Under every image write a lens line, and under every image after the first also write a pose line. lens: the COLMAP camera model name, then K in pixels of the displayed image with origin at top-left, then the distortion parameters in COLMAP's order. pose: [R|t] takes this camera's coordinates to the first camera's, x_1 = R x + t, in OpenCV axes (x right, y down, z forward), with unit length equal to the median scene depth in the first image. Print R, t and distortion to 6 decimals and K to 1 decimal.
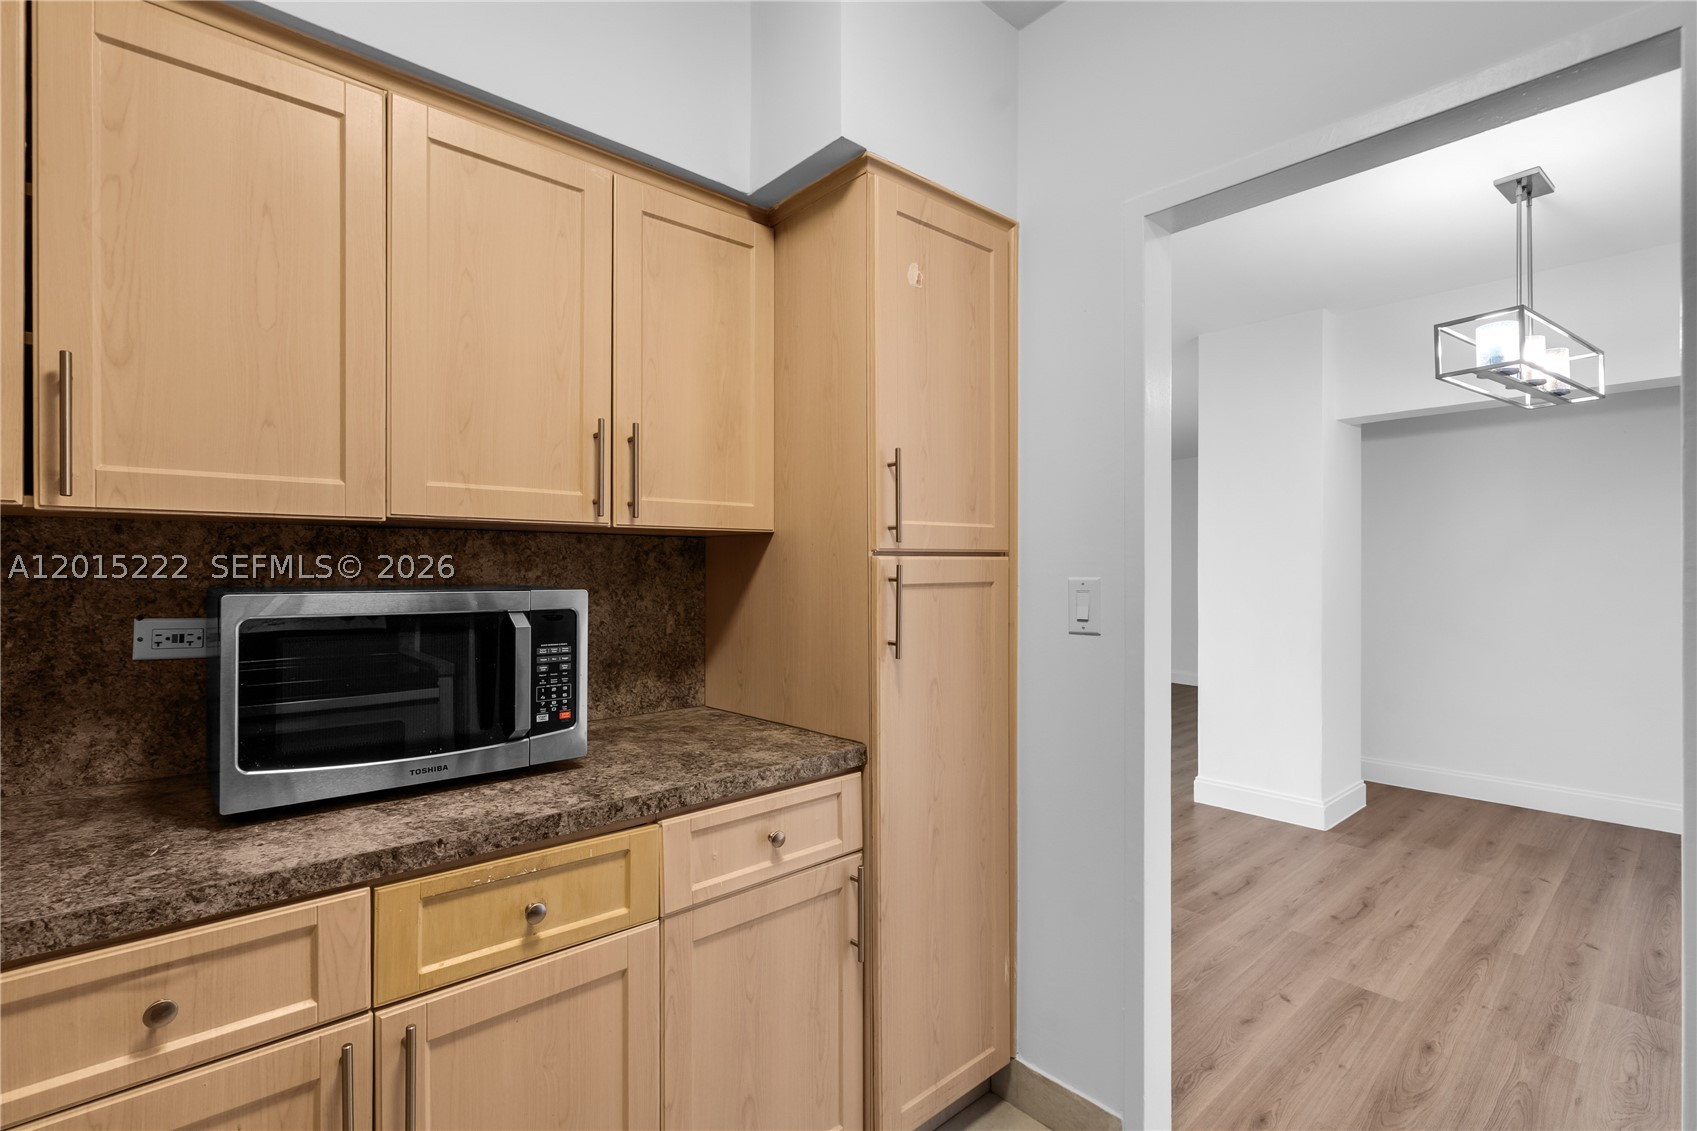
lens RADIAL K [[769.1, 0, 848.5], [0, 769.1, 565.5], [0, 0, 1]] dist [-0.002466, 0.000141]
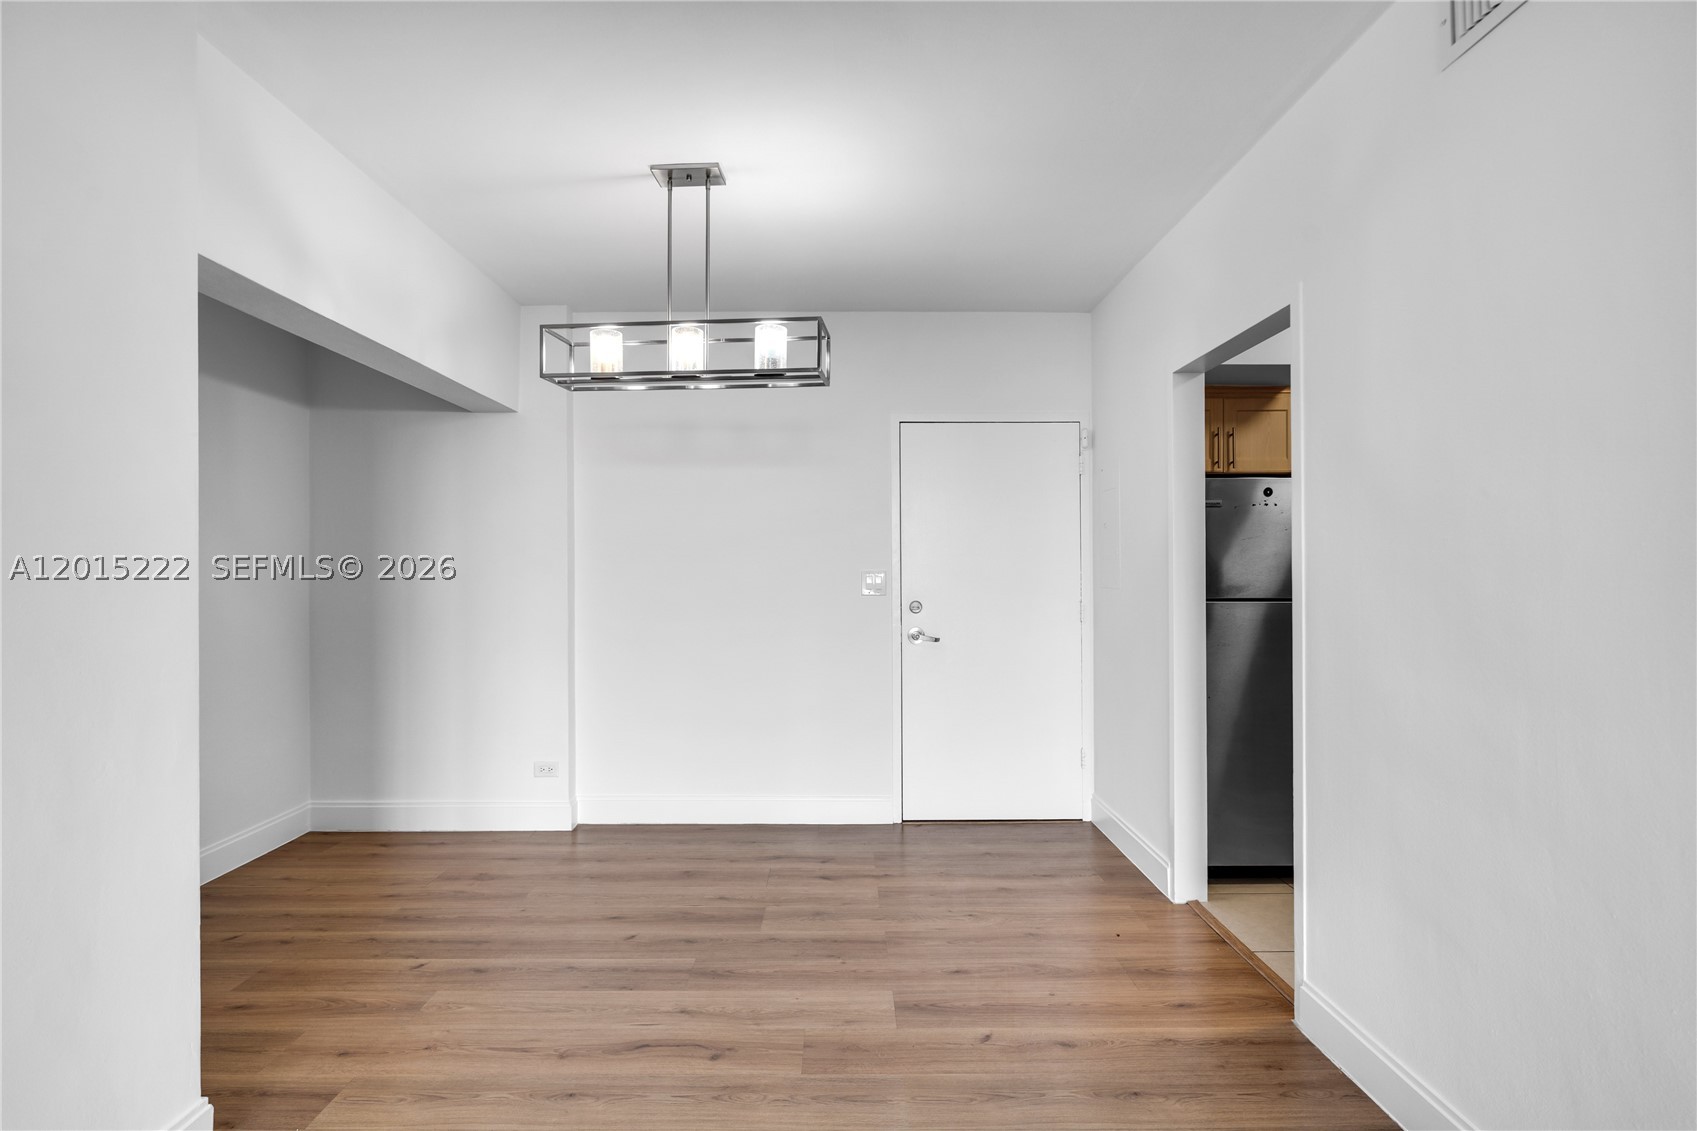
lens RADIAL K [[769.1, 0, 848.5], [0, 769.1, 565.5], [0, 0, 1]] dist [-0.002466, 0.000141]
pose [[-0.748918, 0.006457, 0.662631, 0.079229], [0.000750, 0.999960, -0.008897, 0.015448], [-0.662662, -0.006166, -0.748893, 1.579934]]
